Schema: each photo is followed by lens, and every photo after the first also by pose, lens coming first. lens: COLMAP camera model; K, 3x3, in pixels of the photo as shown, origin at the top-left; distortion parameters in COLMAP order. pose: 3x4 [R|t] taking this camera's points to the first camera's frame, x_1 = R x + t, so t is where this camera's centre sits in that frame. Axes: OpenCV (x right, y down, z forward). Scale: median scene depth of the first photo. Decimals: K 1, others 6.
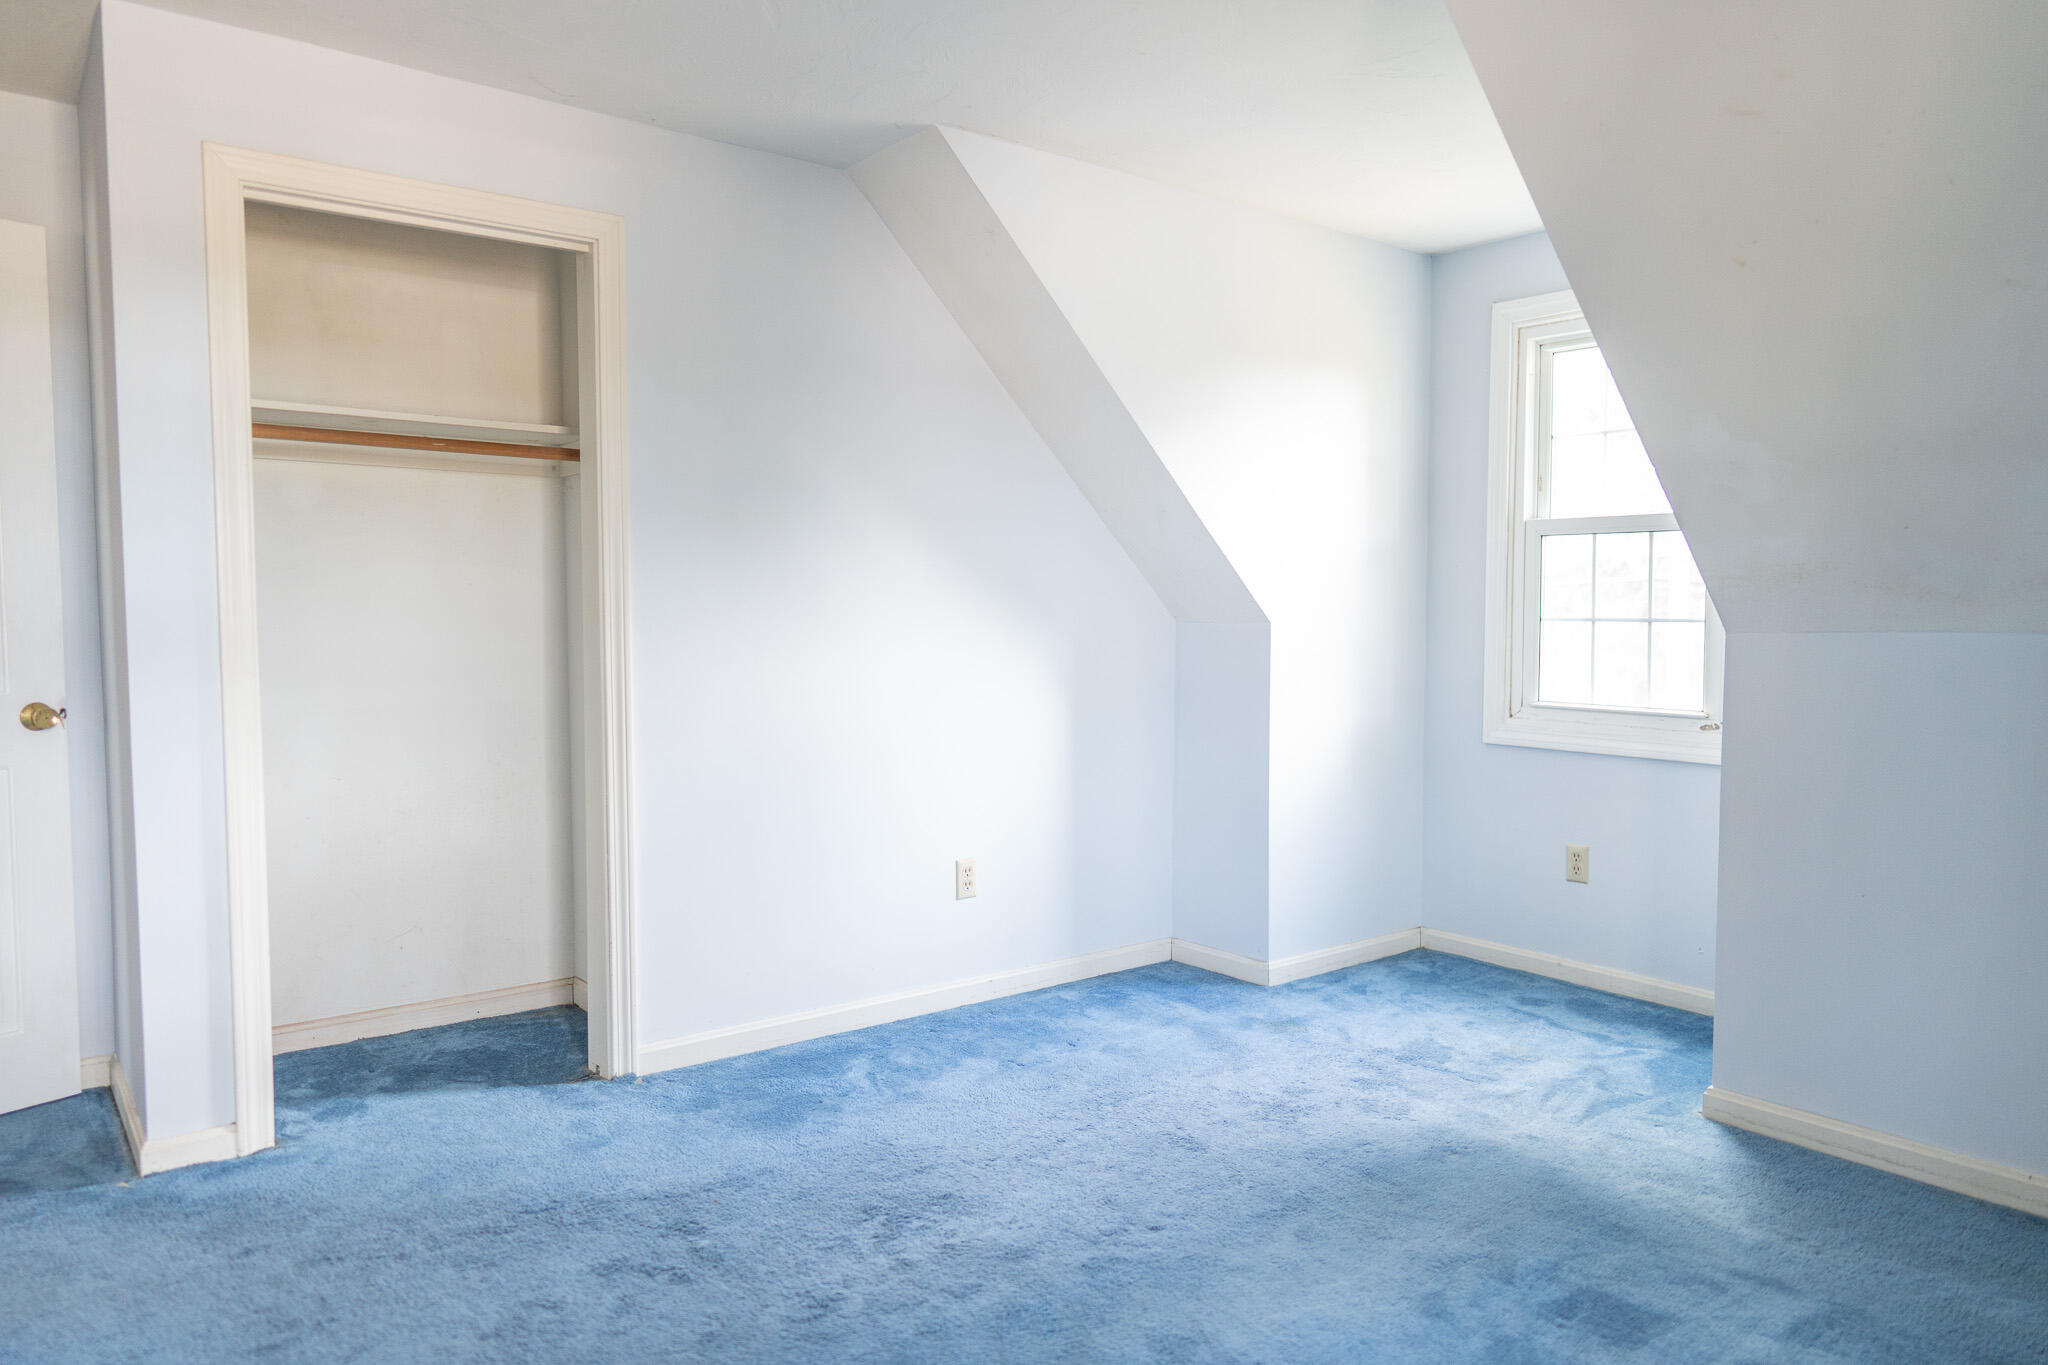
lens RADIAL K [[1332.3, 0, 1027.4], [0, 1332.3, 681.5], [0, 0, 1]] dist [-0.020917, -0.001579]
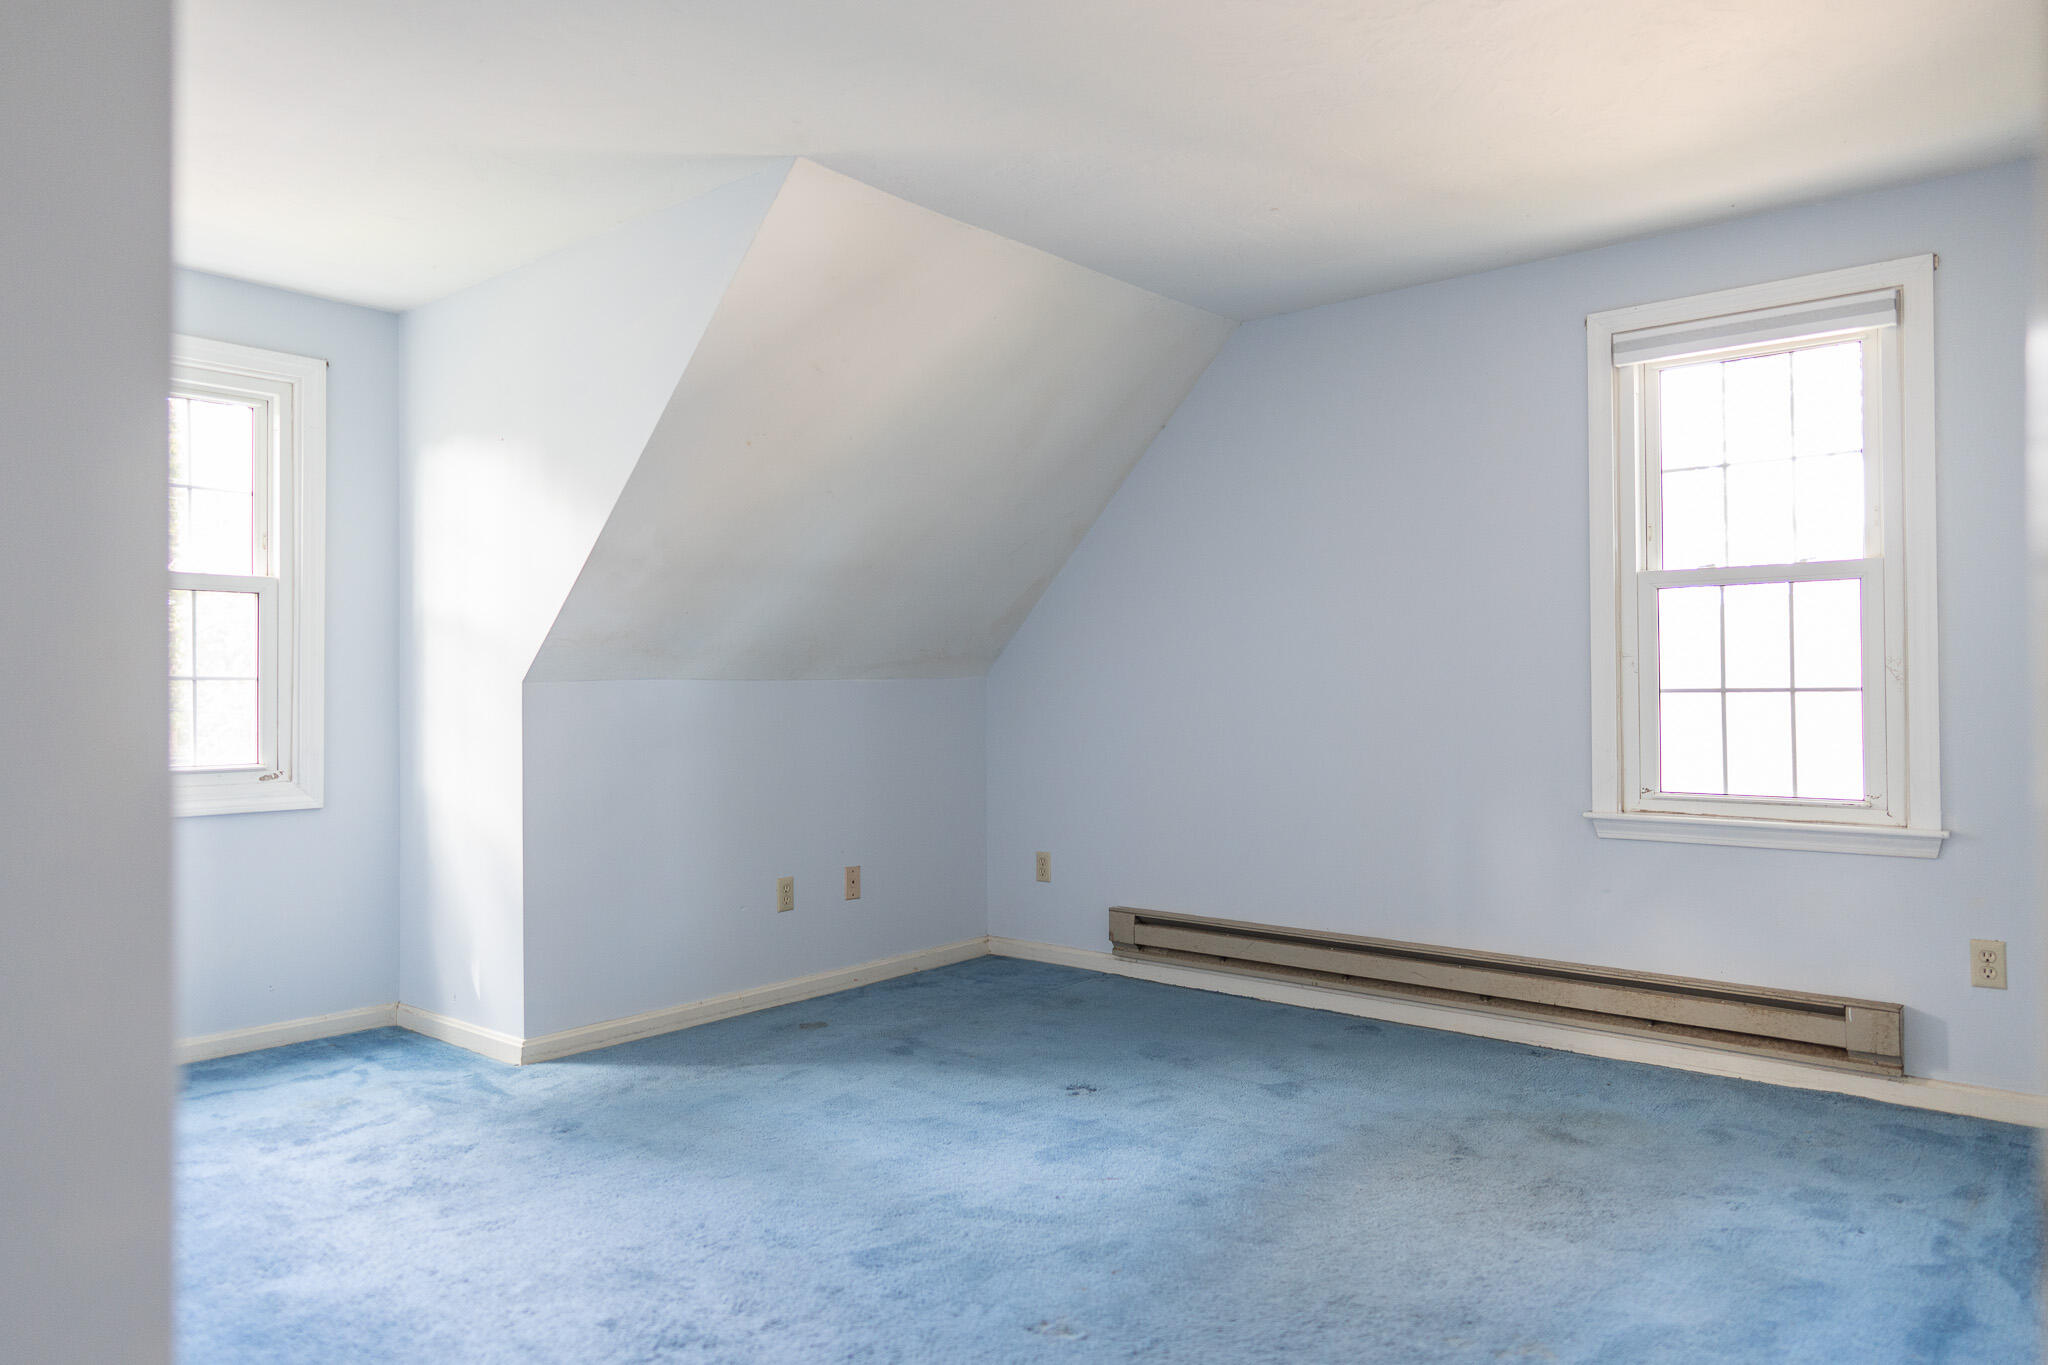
lens RADIAL K [[1332.3, 0, 1027.8], [0, 1332.3, 682.2], [0, 0, 1]] dist [-0.020917, -0.001579]
pose [[-0.198811, 0.002918, 0.980033, -0.759511], [0.055571, 0.998420, 0.008300, -0.019856], [-0.978461, 0.056111, -0.198659, 0.691072]]
